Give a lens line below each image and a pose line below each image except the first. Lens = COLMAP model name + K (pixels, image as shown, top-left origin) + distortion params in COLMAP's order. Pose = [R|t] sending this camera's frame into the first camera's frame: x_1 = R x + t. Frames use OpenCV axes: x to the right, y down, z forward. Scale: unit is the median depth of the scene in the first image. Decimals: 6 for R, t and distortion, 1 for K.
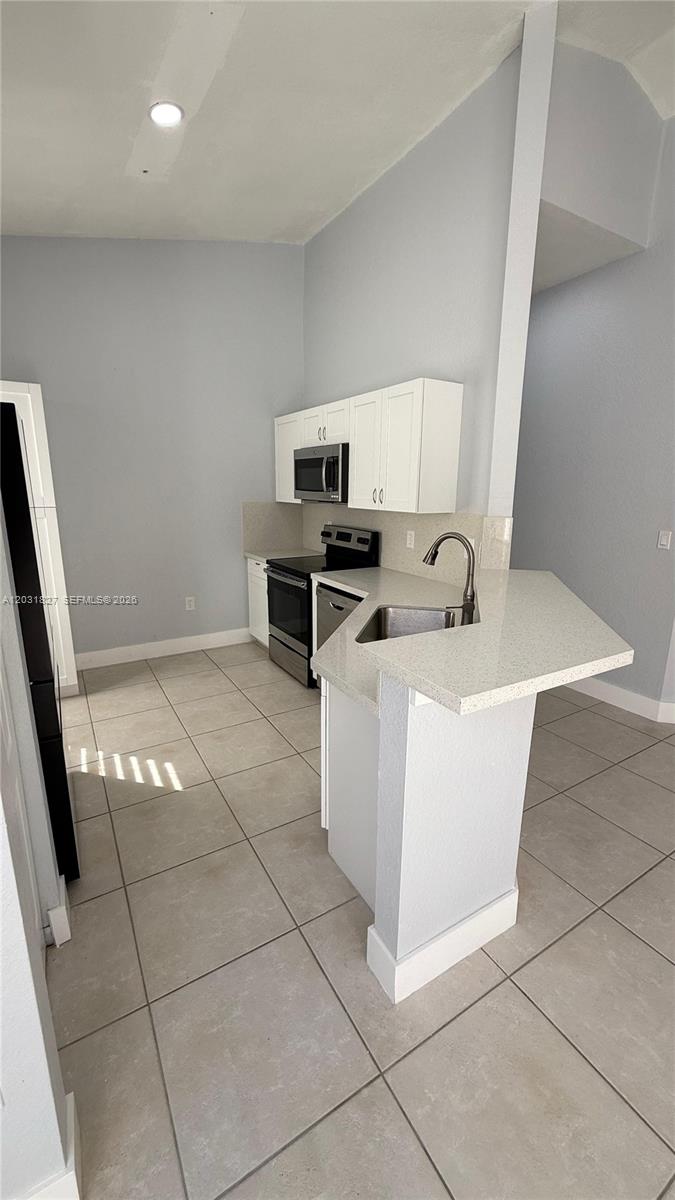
lens RADIAL K [[477.3, 0, 343.0], [0, 477.3, 601.2], [0, 0, 1]] dist [0.002561, 0.000569]
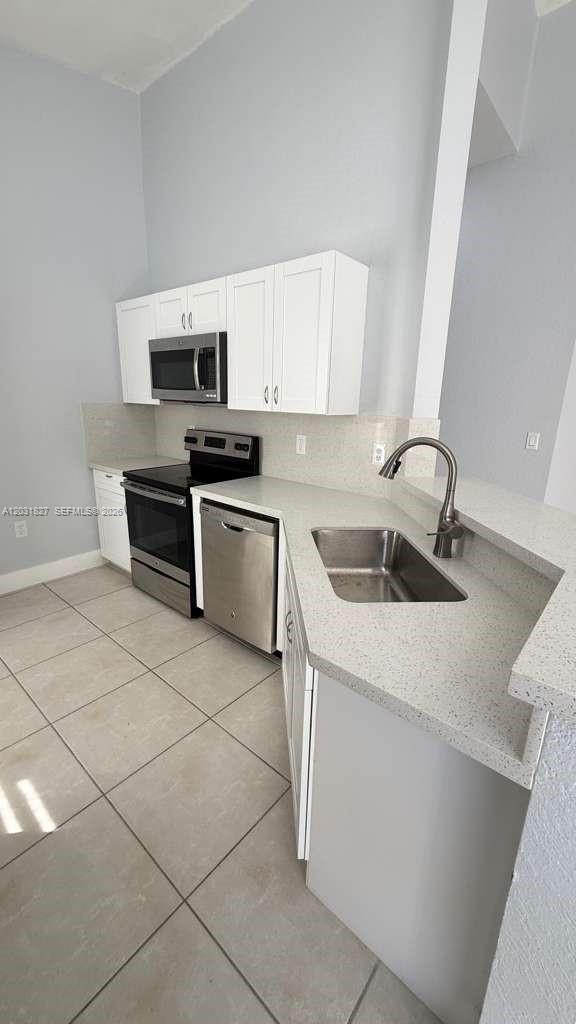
lens RADIAL K [[407.3, 0, 292.3], [0, 407.3, 510.8], [0, 0, 1]] dist [0.002561, 0.000569]
pose [[0.949375, -0.069608, 0.306337, -0.116003], [0.057273, 0.997151, 0.049081, -0.041222], [-0.308880, -0.029052, 0.950657, 0.253460]]
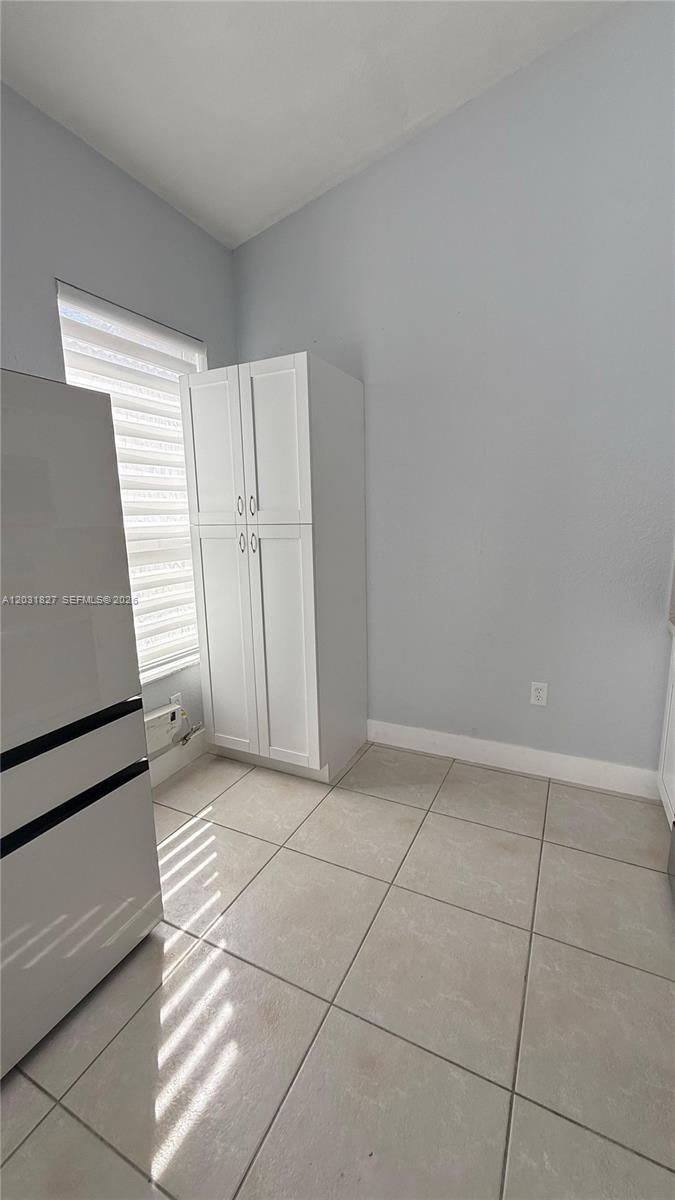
lens RADIAL K [[477.3, 0, 336.7], [0, 477.3, 599.8], [0, 0, 1]] dist [0.002561, 0.000569]
pose [[0.524378, 0.122767, -0.842589, 0.024763], [-0.172301, 0.984379, 0.036196, -0.103677], [0.833871, 0.126199, 0.537340, 0.586463]]
